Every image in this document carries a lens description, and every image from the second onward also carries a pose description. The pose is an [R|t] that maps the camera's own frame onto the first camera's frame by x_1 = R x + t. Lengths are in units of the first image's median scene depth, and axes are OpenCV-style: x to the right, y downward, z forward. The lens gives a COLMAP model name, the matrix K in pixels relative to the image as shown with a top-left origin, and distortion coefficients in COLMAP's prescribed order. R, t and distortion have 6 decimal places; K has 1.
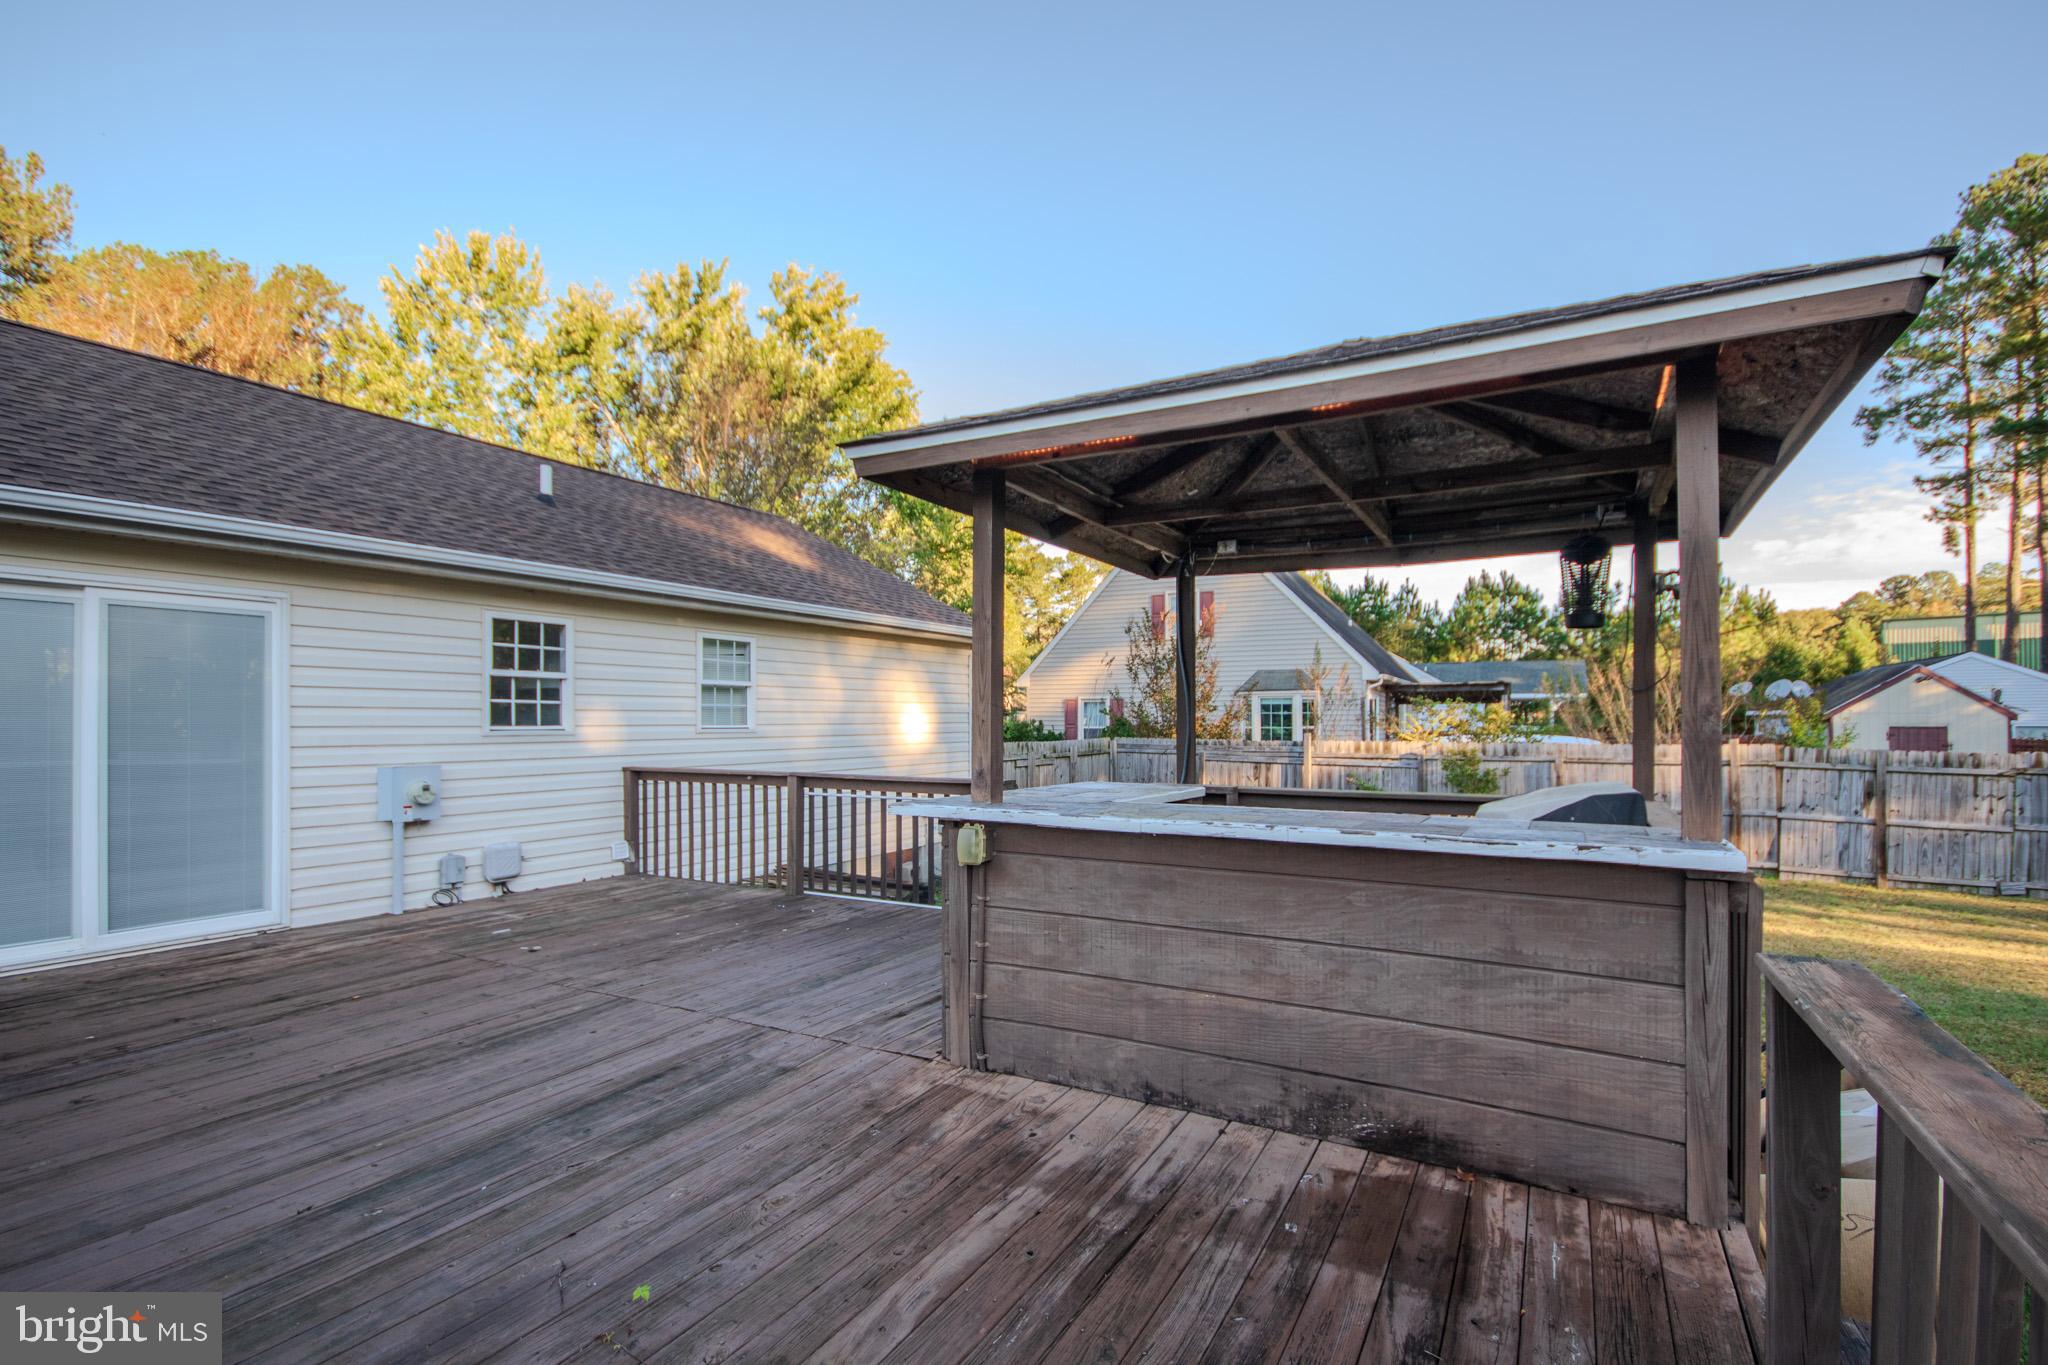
lens RADIAL K [[954.3, 0, 1025.6], [0, 954.3, 698.2], [0, 0, 1]] dist [0.000668, -0.011047]
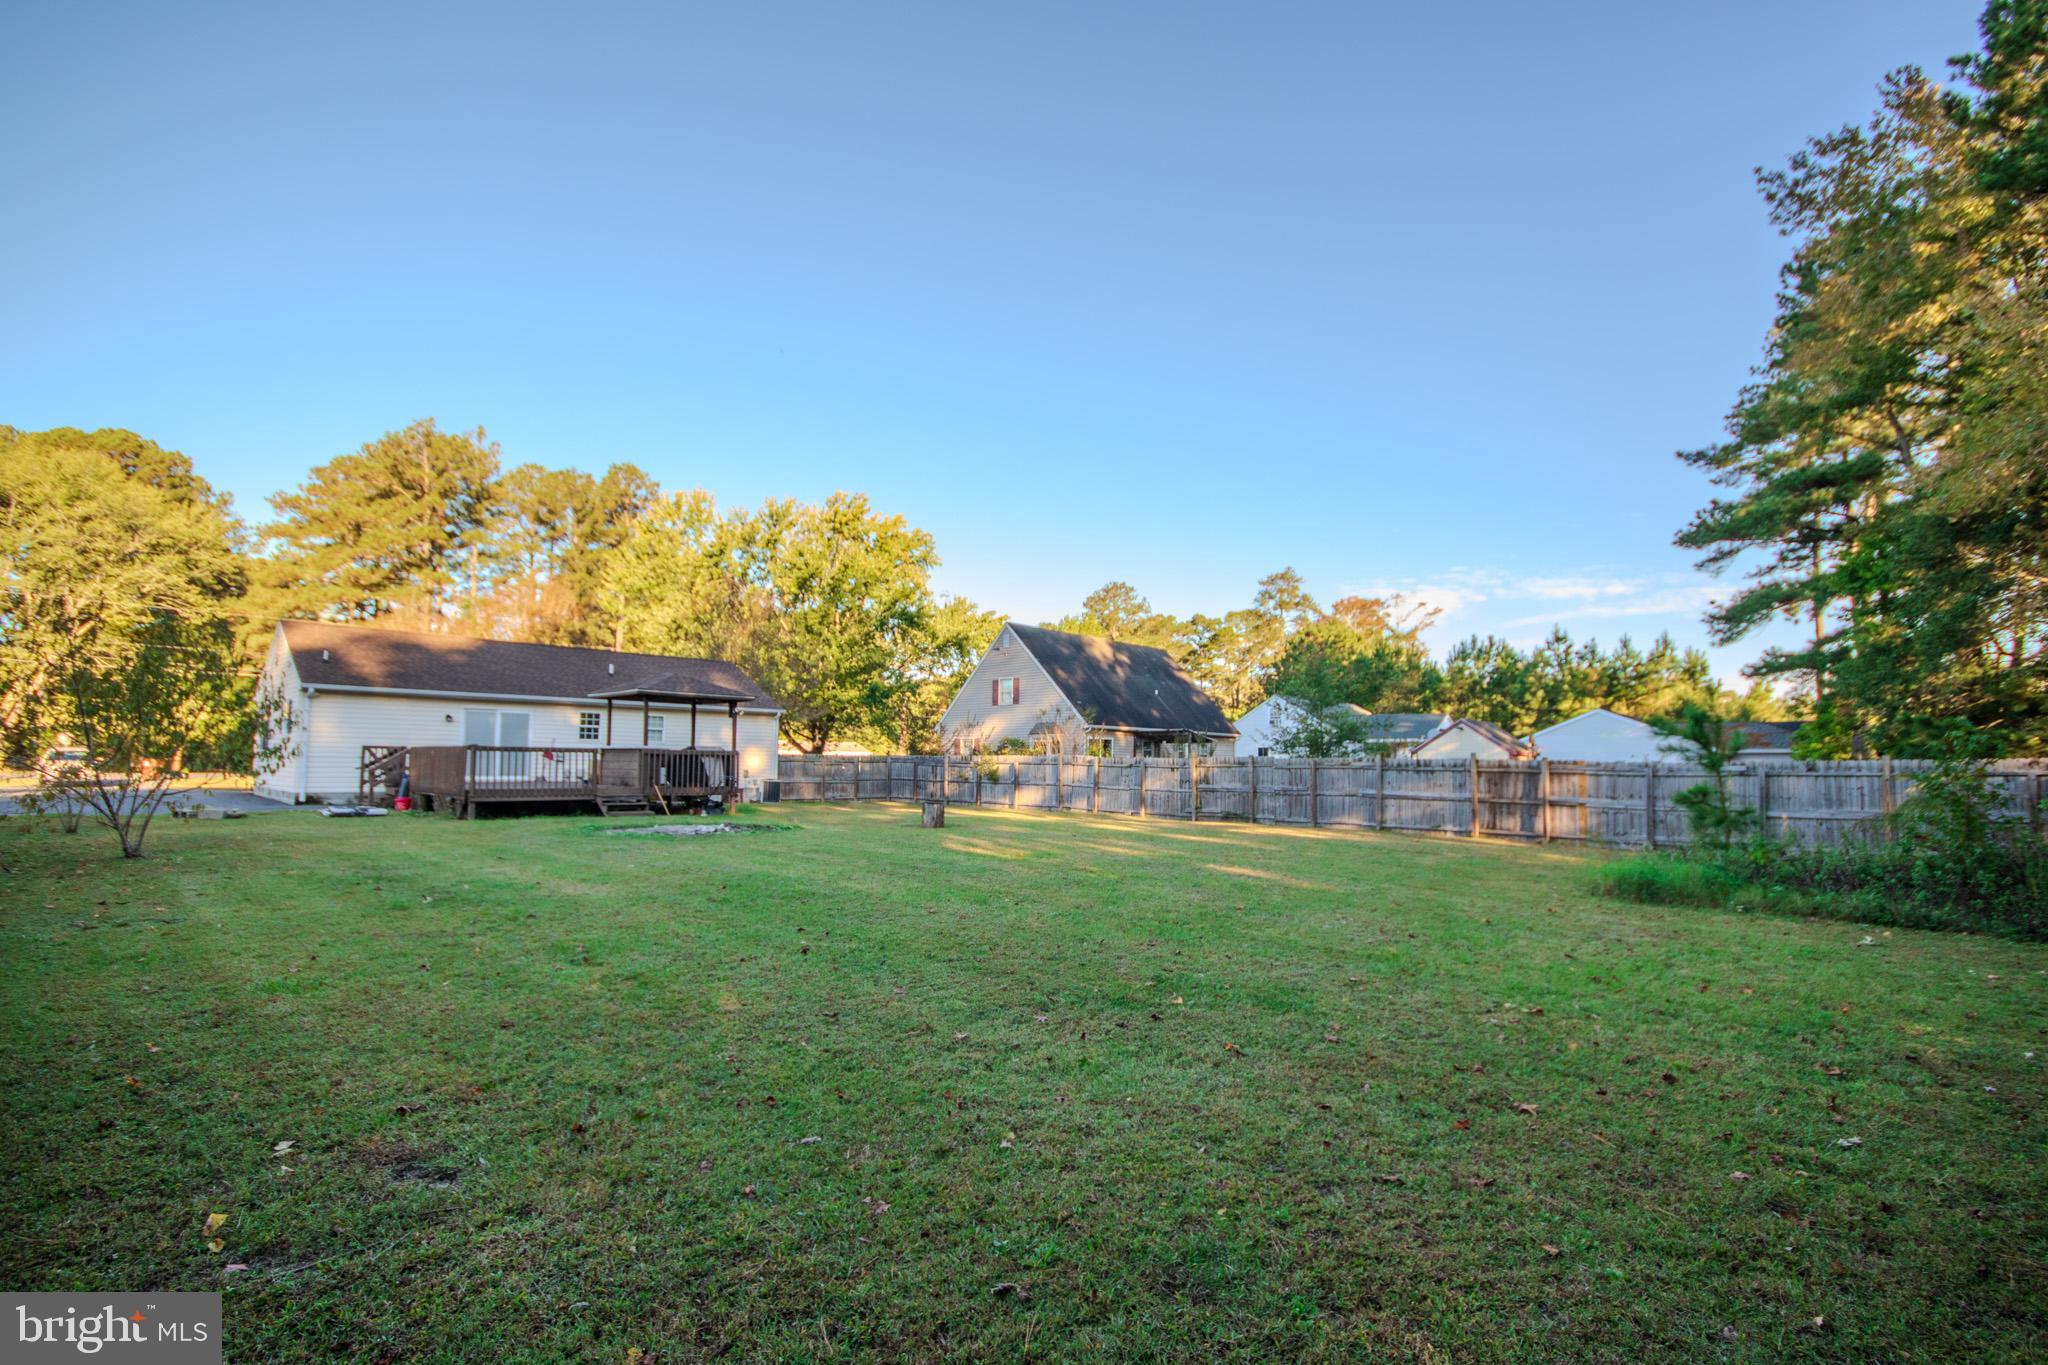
lens RADIAL K [[932.5, 0, 1043.6], [0, 932.5, 708.6], [0, 0, 1]] dist [-0.002108, -0.001143]
pose [[0.966628, -0.001468, -0.256179, 0.597778], [-0.008071, 0.999313, -0.036181, 0.006745], [0.256056, 0.037041, 0.965952, -0.589275]]
